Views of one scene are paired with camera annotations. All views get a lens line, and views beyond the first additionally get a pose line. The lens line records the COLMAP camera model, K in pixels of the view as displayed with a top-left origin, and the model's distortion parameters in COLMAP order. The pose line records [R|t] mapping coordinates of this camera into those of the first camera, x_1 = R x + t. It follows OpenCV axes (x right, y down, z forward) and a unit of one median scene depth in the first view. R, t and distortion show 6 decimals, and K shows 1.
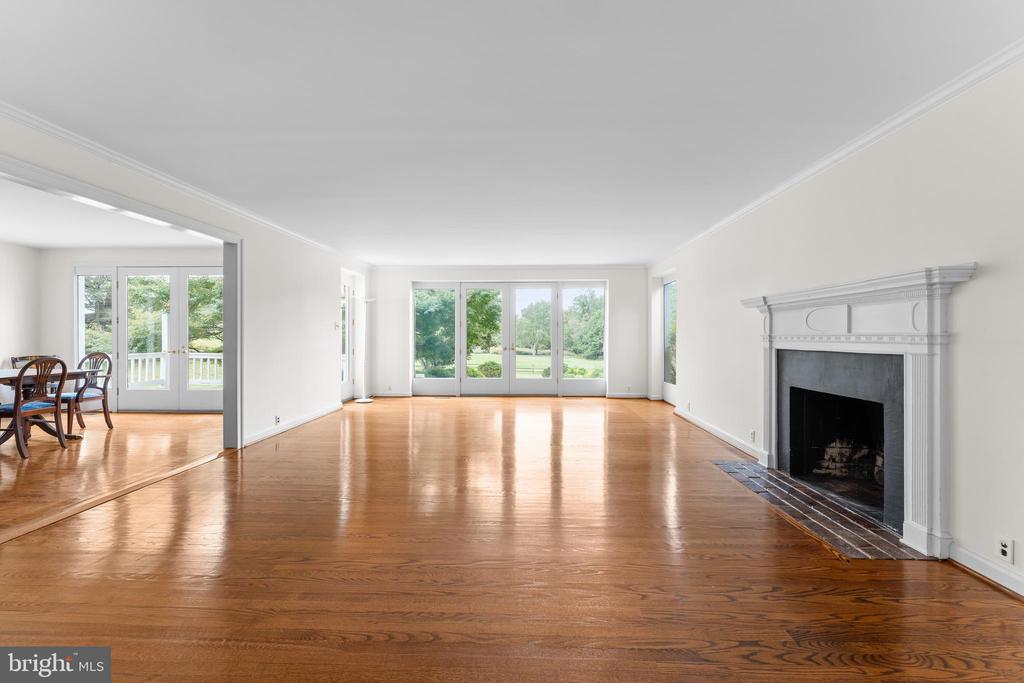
lens RADIAL K [[411.8, 0, 513.3], [0, 411.8, 336.1], [0, 0, 1]] dist [-0.000689, -0.000115]
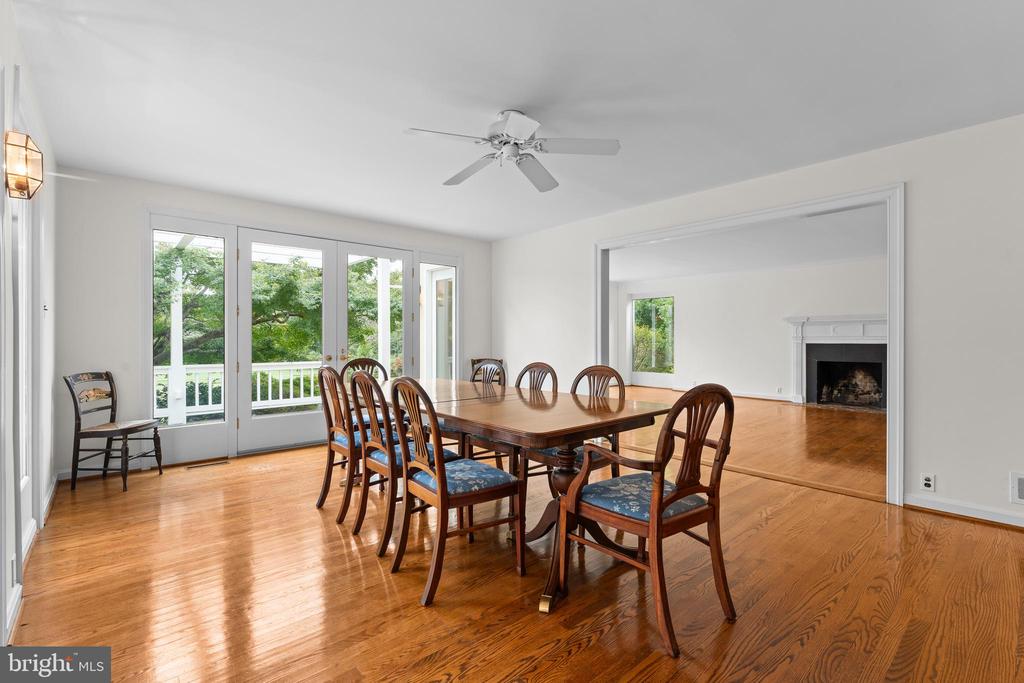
lens RADIAL K [[471.5, 0, 516.2], [0, 471.5, 340.2], [0, 0, 1]] dist [0.002466, 0.000187]
pose [[0.713511, -0.002859, 0.700638, -1.034706], [-0.000743, 0.999988, 0.004838, 0.002035], [-0.700643, -0.003973, 0.713500, 0.173692]]
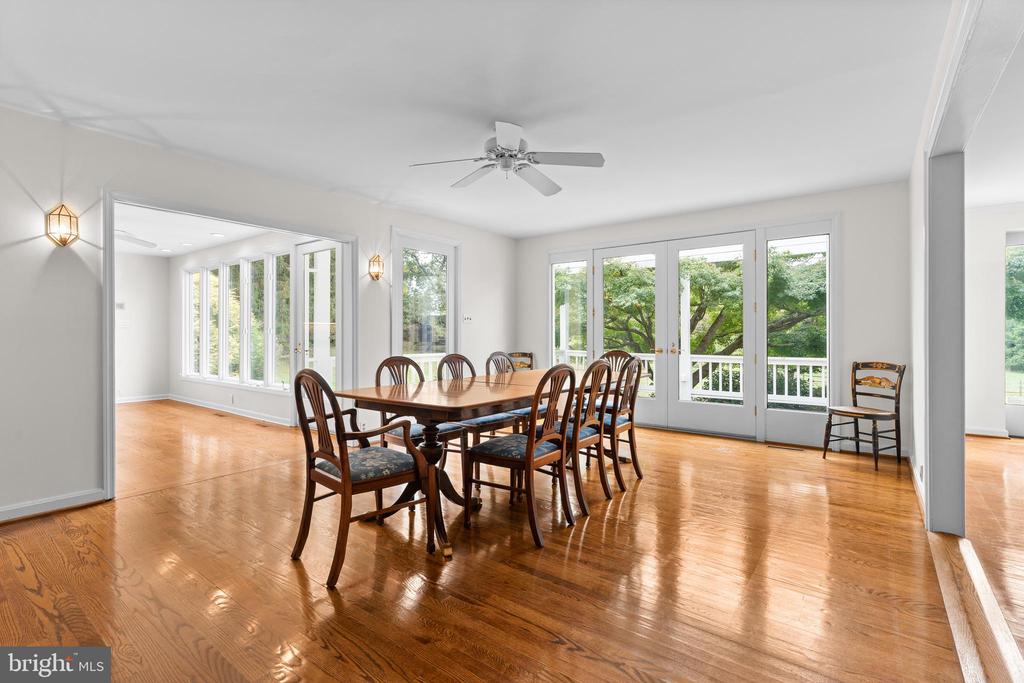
lens RADIAL K [[471.5, 0, 511.8], [0, 471.5, 339.2], [0, 0, 1]] dist [0.002466, 0.000187]
pose [[0.822508, 0.005706, -0.568724, -0.707810], [0.002636, 0.999901, 0.013844, 0.002435], [0.568747, -0.012885, 0.822412, 0.129970]]
